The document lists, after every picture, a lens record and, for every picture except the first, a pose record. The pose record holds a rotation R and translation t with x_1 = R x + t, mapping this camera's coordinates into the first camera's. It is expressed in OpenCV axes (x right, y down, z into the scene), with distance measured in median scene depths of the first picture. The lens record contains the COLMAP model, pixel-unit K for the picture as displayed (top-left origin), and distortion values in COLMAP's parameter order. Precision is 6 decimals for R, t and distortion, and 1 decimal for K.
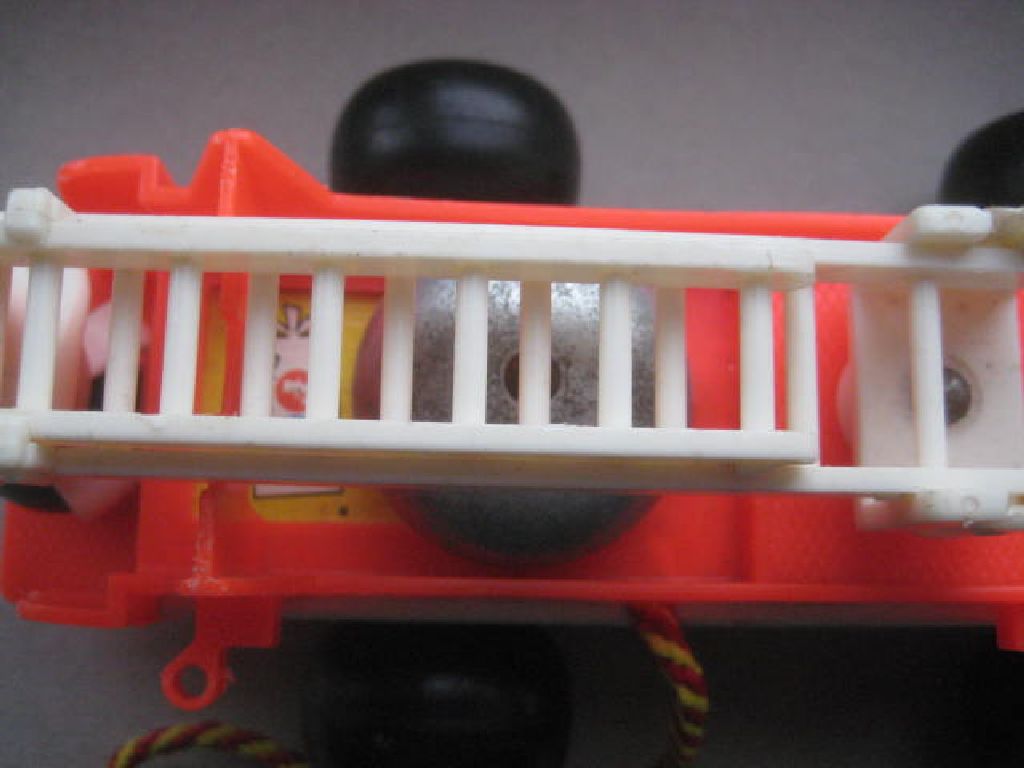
lens RADIAL K [[1147.4, 0, 512.0], [0, 1147.4, 384.0], [0, 0, 1]] dist [-0.137262, 0.027064]
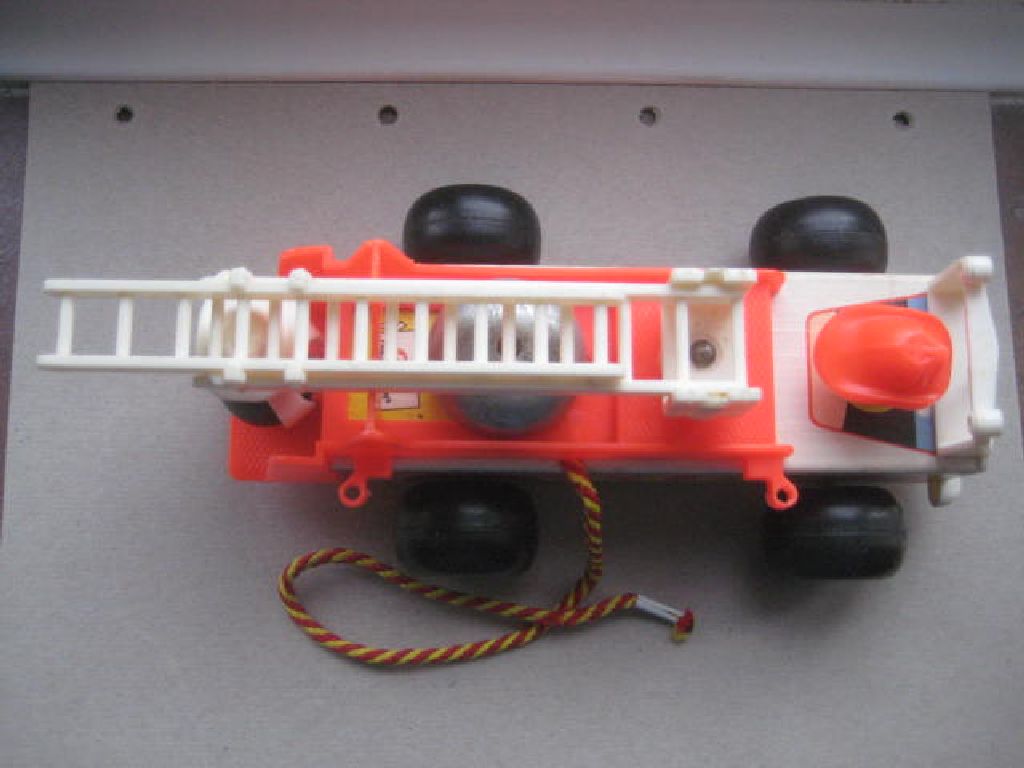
lens RADIAL K [[1147.4, 0, 512.0], [0, 1147.4, 384.0], [0, 0, 1]] dist [-0.137262, 0.027064]
pose [[0.999830, -0.014725, -0.011117, 0.047781], [0.014609, 0.999839, -0.010409, 0.090775], [0.011269, 0.010245, 0.999884, -1.246850]]
